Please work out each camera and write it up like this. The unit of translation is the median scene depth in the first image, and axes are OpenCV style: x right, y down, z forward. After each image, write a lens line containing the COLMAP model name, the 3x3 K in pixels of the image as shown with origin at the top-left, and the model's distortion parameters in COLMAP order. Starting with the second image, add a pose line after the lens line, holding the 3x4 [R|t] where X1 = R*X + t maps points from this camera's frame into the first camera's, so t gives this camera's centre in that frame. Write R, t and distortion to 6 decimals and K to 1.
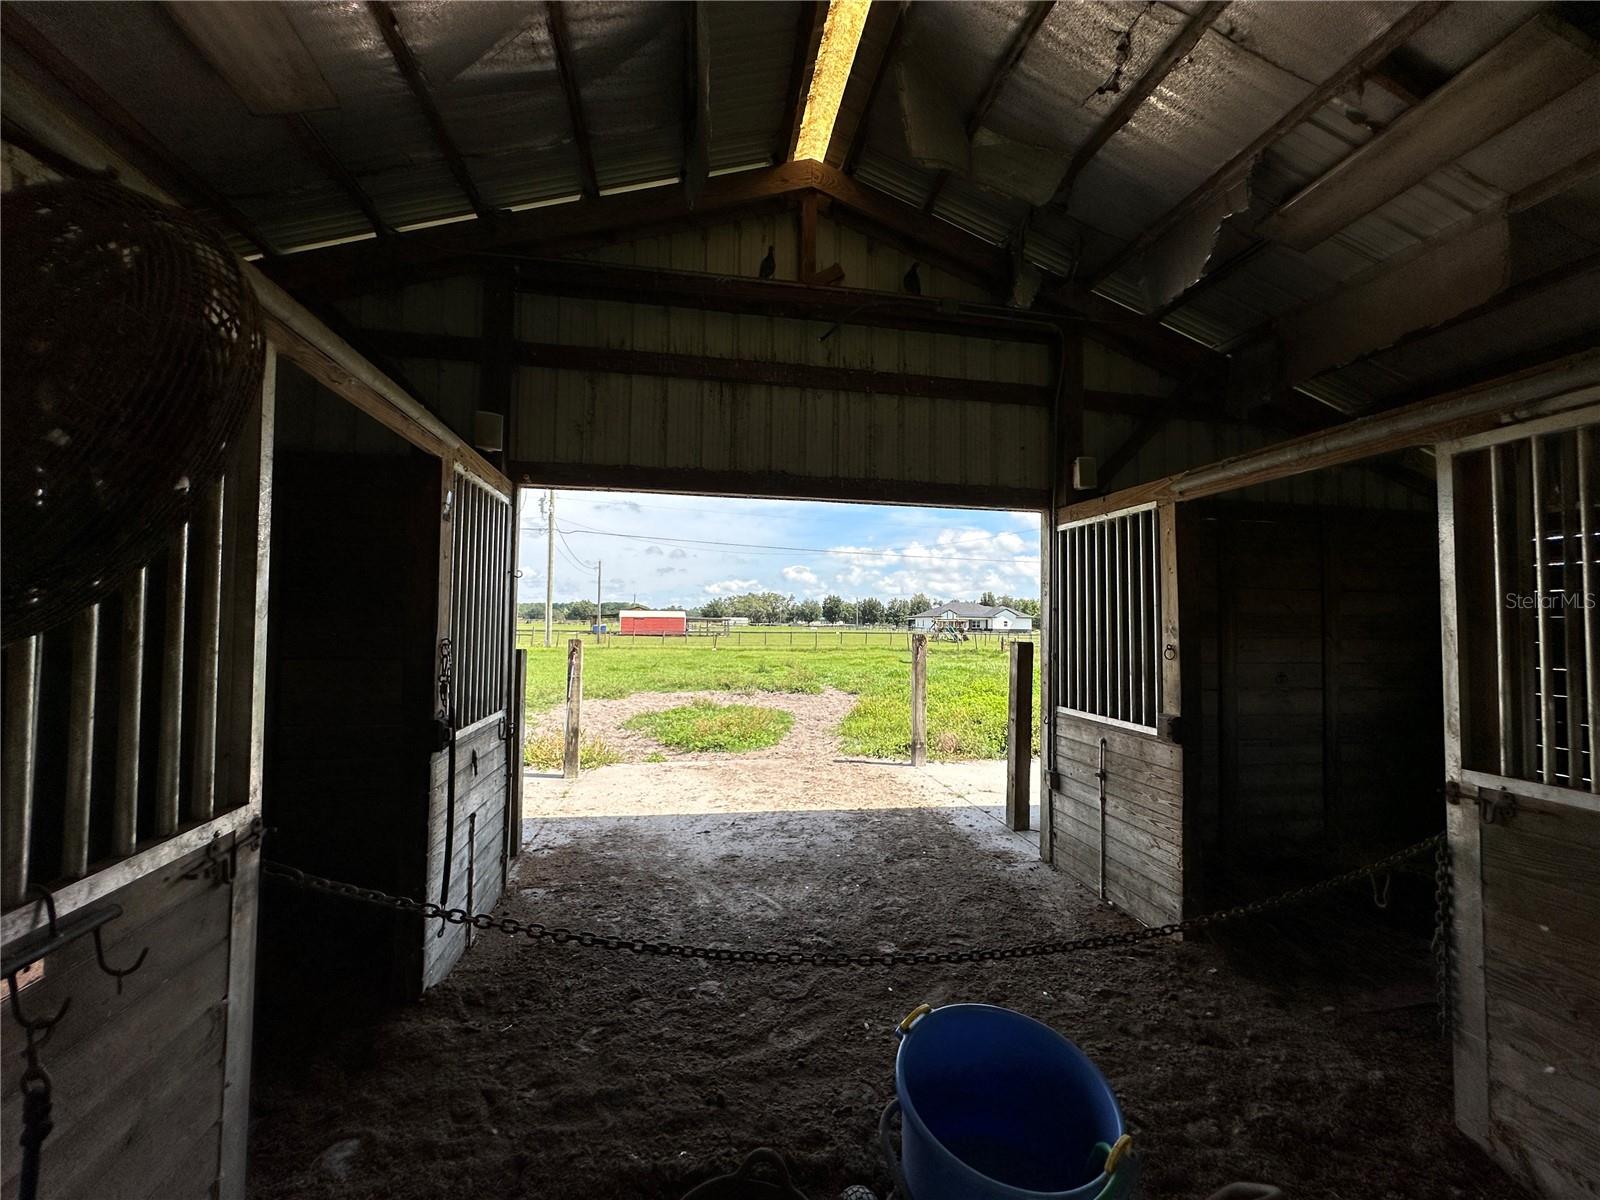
lens RADIAL K [[636.3, 0, 796.9], [0, 636.3, 599.4], [0, 0, 1]] dist [0.001666, 0.000511]
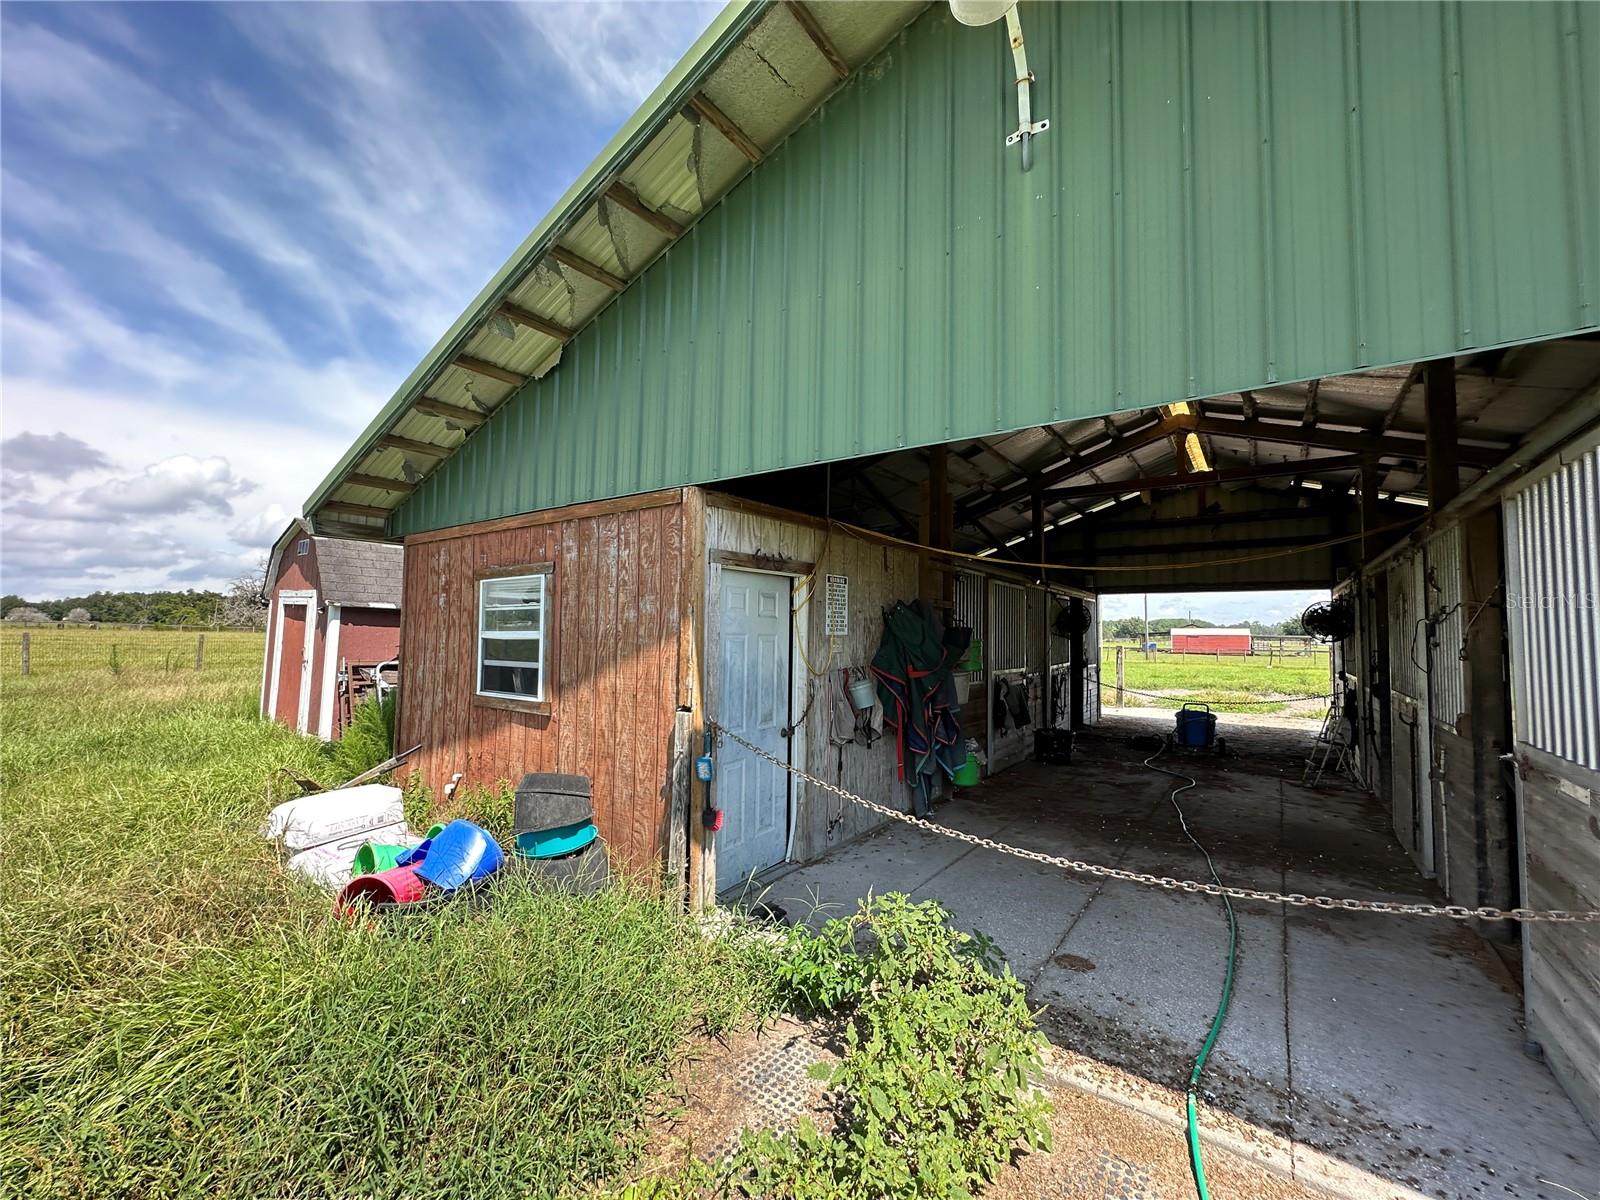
lens RADIAL K [[636.3, 0, 796.9], [0, 636.3, 599.4], [0, 0, 1]] dist [0.001666, 0.000511]
pose [[0.689708, -0.044682, -0.722707, 0.803050], [0.024090, 0.998958, -0.038772, -0.066080], [0.723686, 0.009331, 0.690066, -2.213520]]
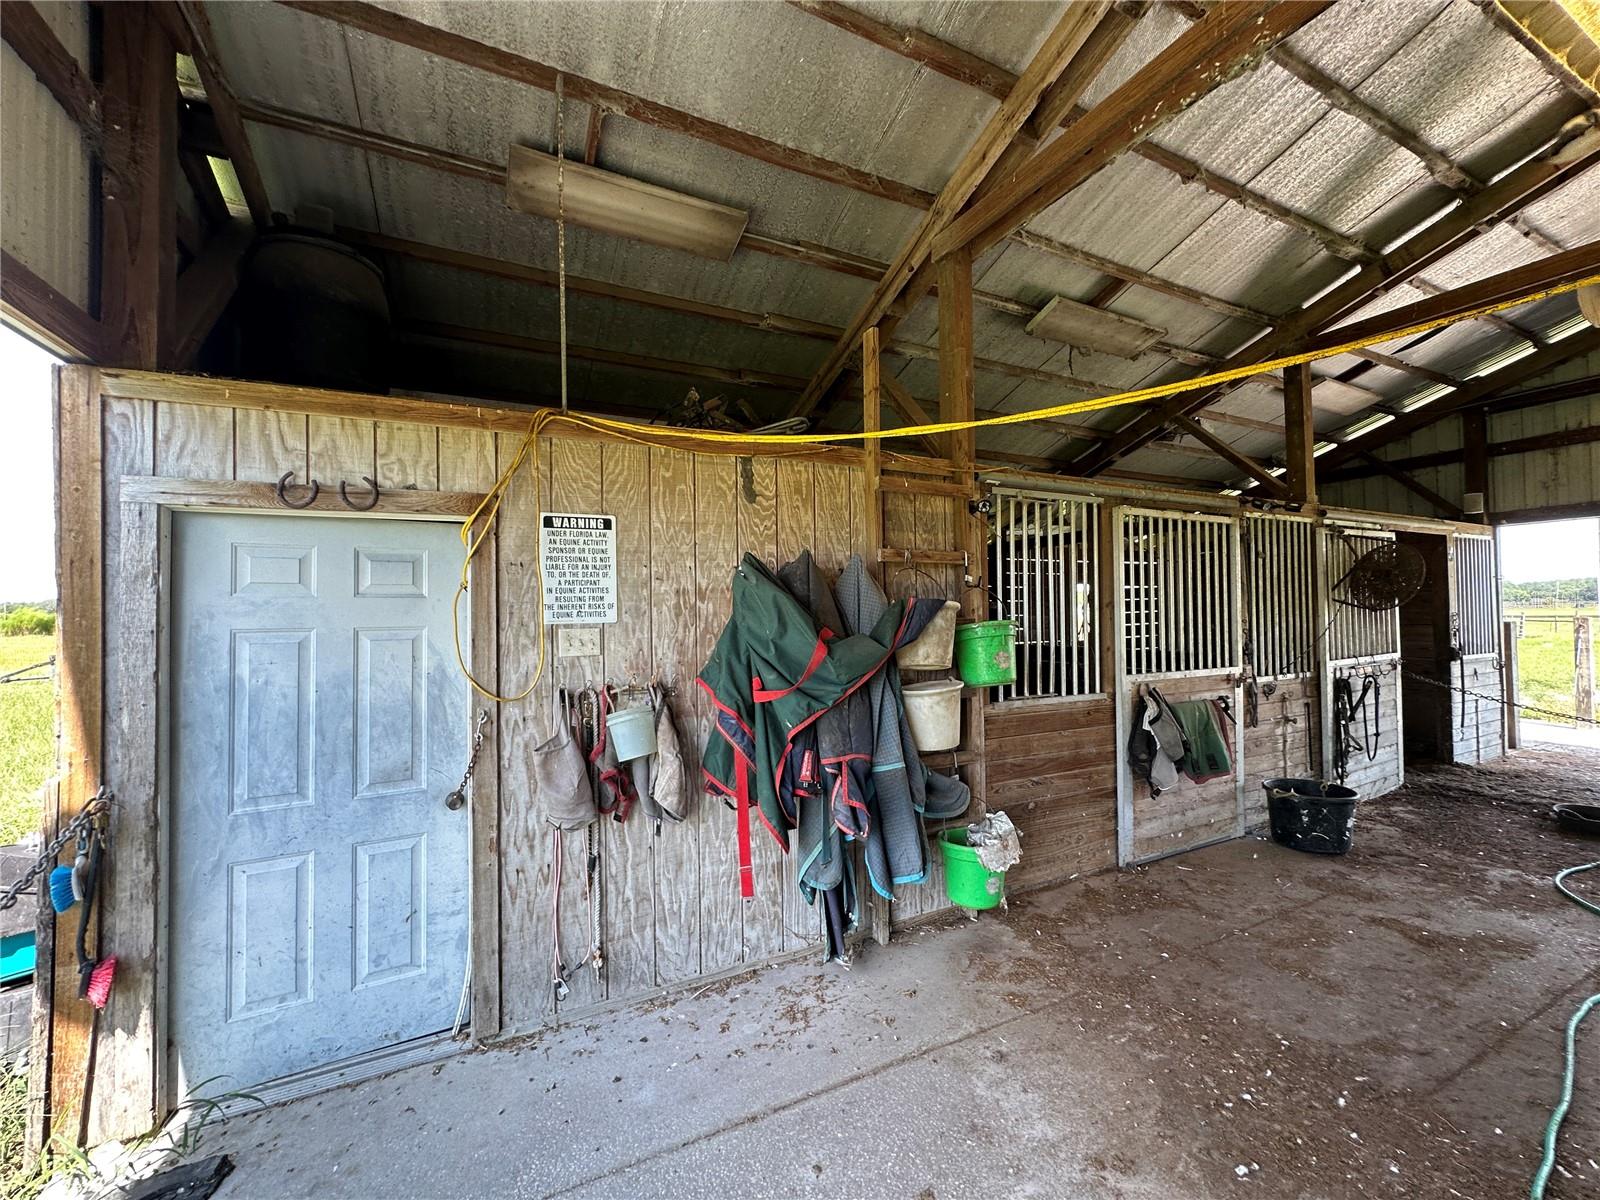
lens RADIAL K [[636.3, 0, 796.9], [0, 636.3, 599.4], [0, 0, 1]] dist [0.001666, 0.000511]
pose [[0.280499, -0.036748, -0.959151, 0.675396], [0.053987, 0.998289, -0.022459, -0.042327], [0.958335, -0.045482, 0.282003, -1.308239]]
